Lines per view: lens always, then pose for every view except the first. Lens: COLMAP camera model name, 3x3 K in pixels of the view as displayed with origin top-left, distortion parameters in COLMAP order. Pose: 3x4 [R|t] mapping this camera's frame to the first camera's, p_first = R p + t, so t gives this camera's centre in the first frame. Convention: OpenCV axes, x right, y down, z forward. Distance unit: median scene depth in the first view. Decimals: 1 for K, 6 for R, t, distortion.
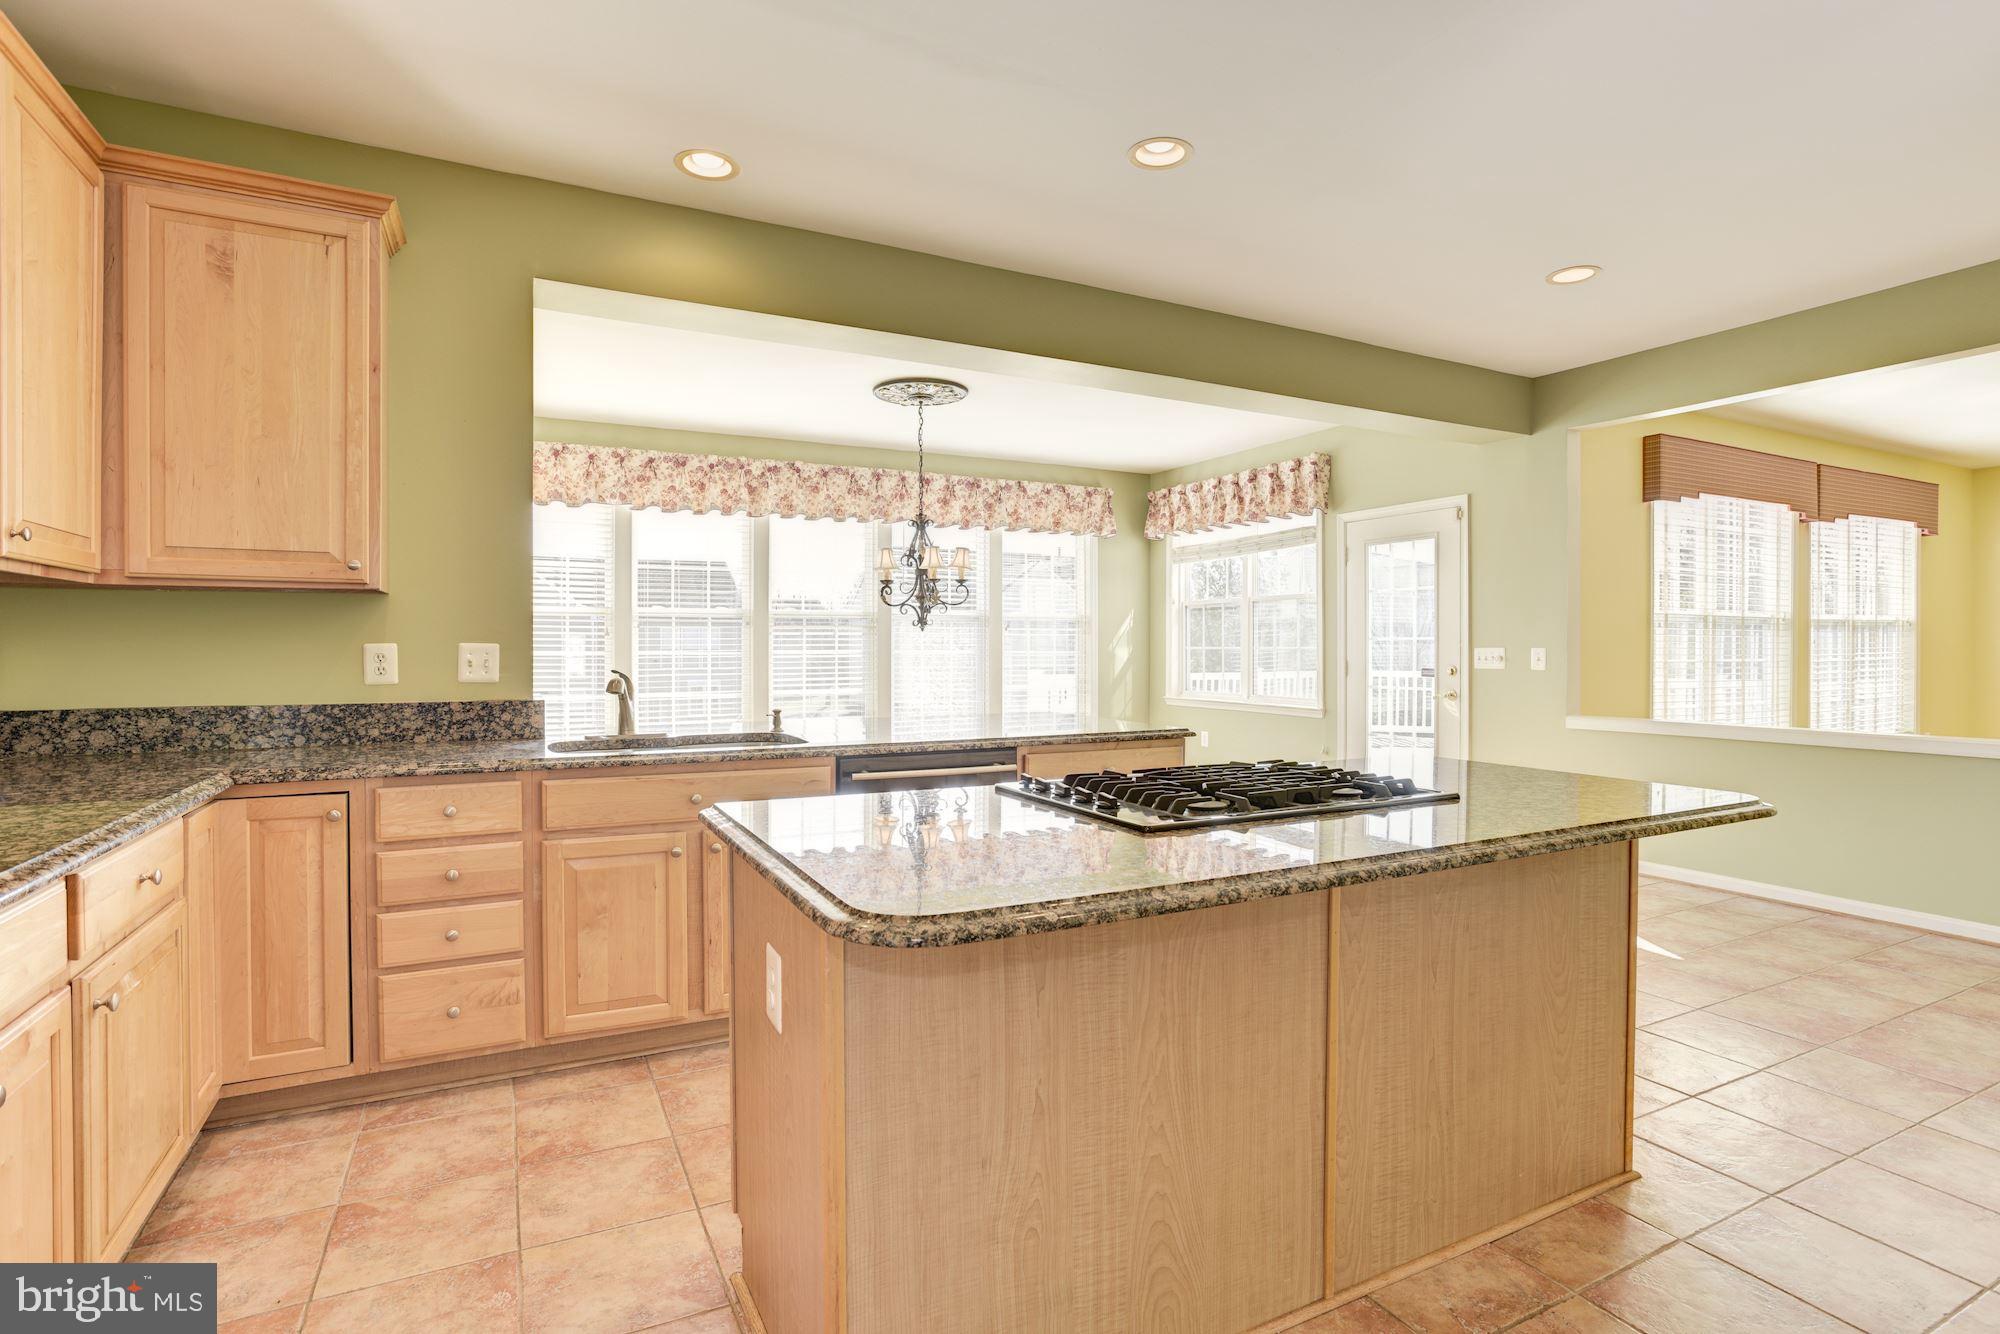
lens RADIAL K [[980.7, 0, 1001.6], [0, 980.7, 653.0], [0, 0, 1]] dist [-0.057872, 0.025018]
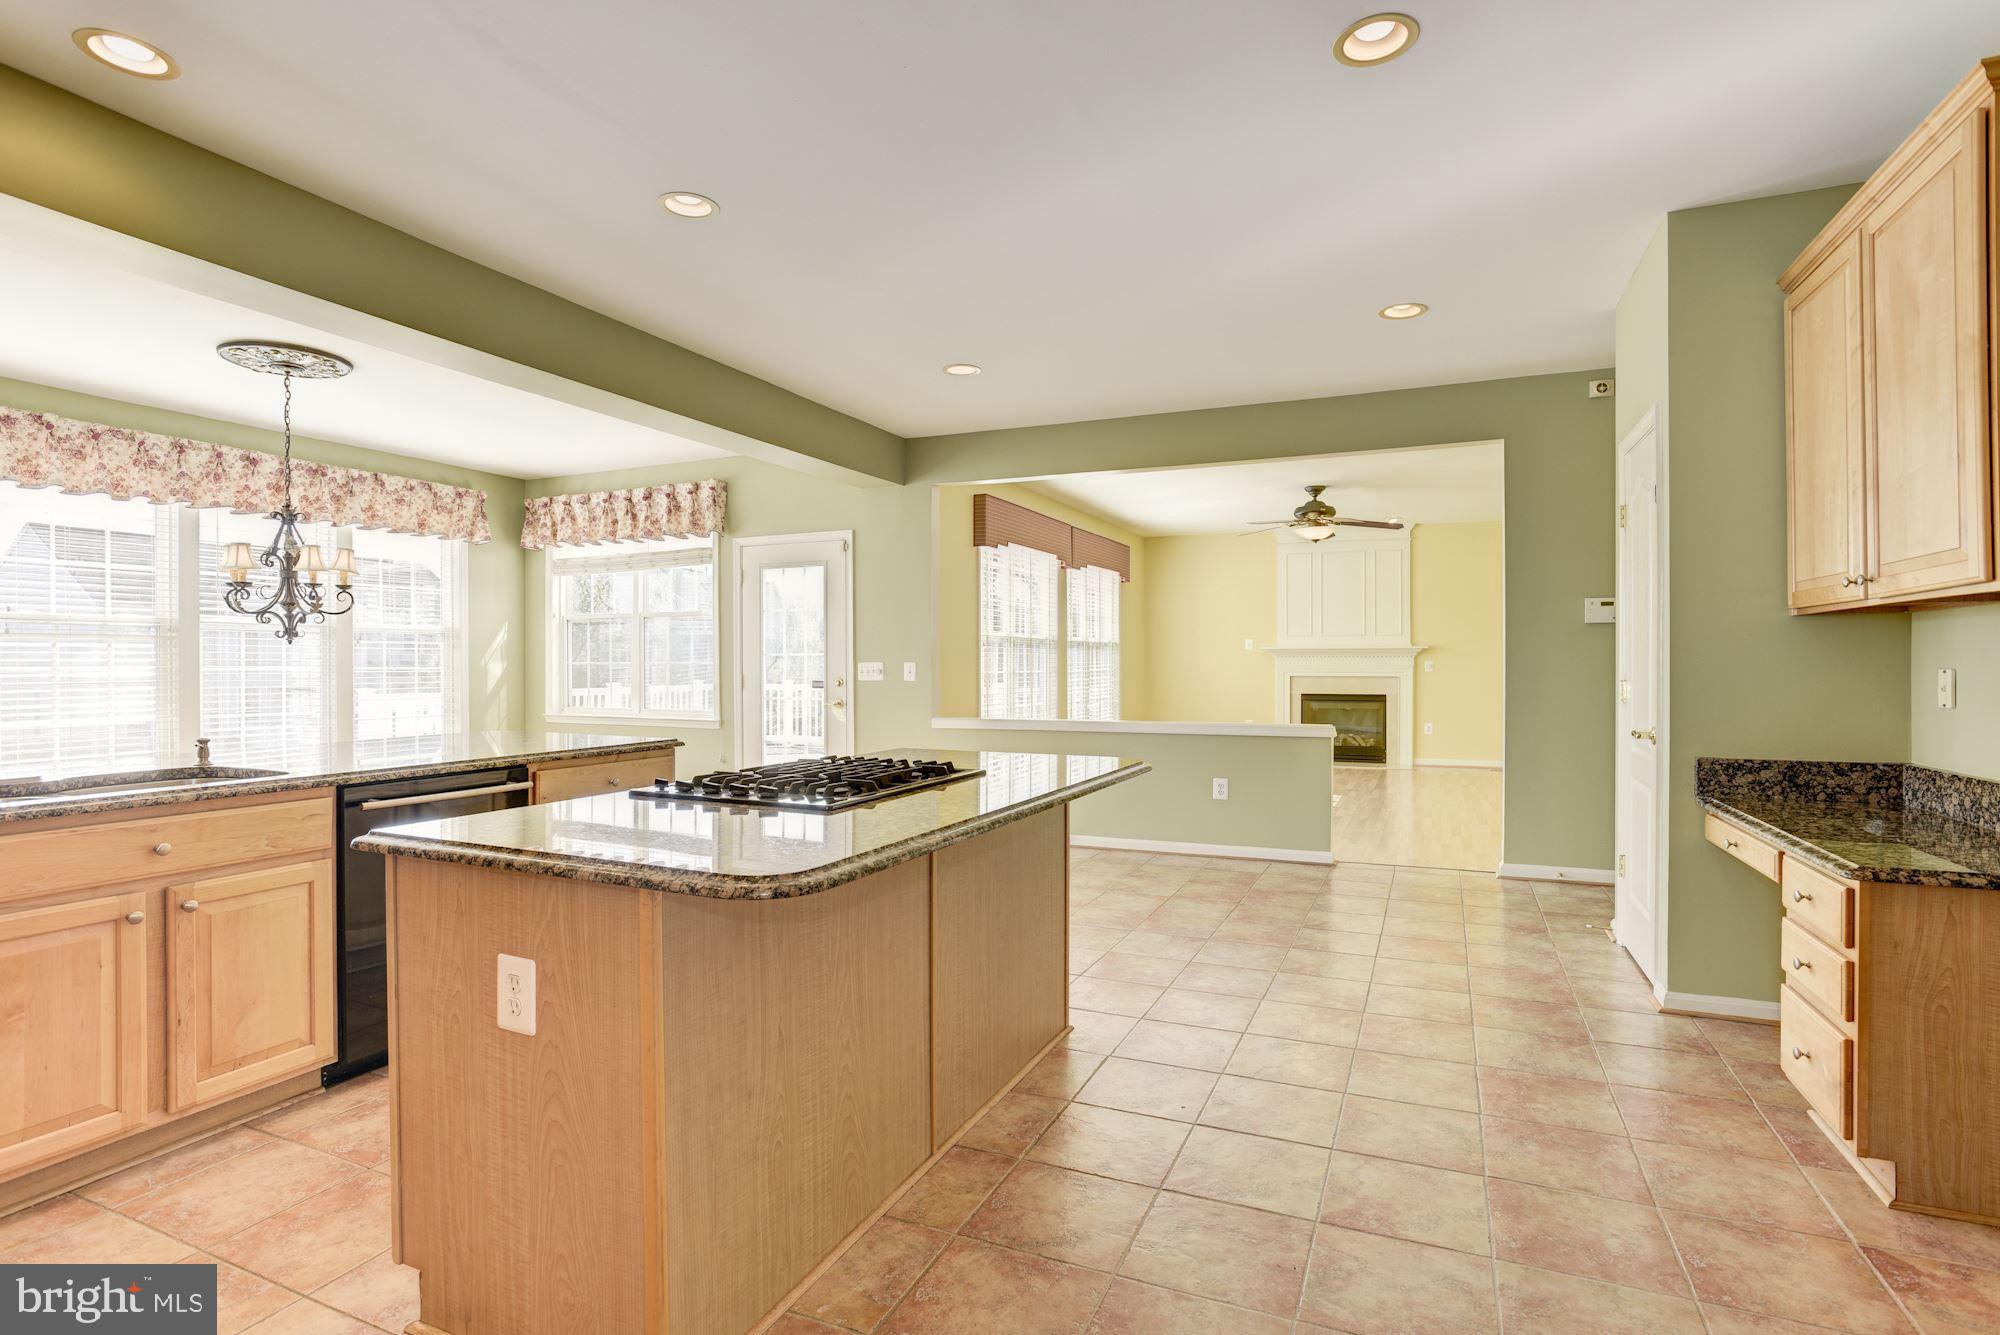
lens RADIAL K [[986.9, 0, 1000.0], [0, 986.9, 667.5], [0, 0, 1]] dist [-0.057472, 0.028521]
pose [[0.777675, -0.004769, 0.628649, -0.113961], [0.005070, 0.999986, 0.001314, -0.000008], [-0.628647, 0.002165, 0.777688, -0.028393]]
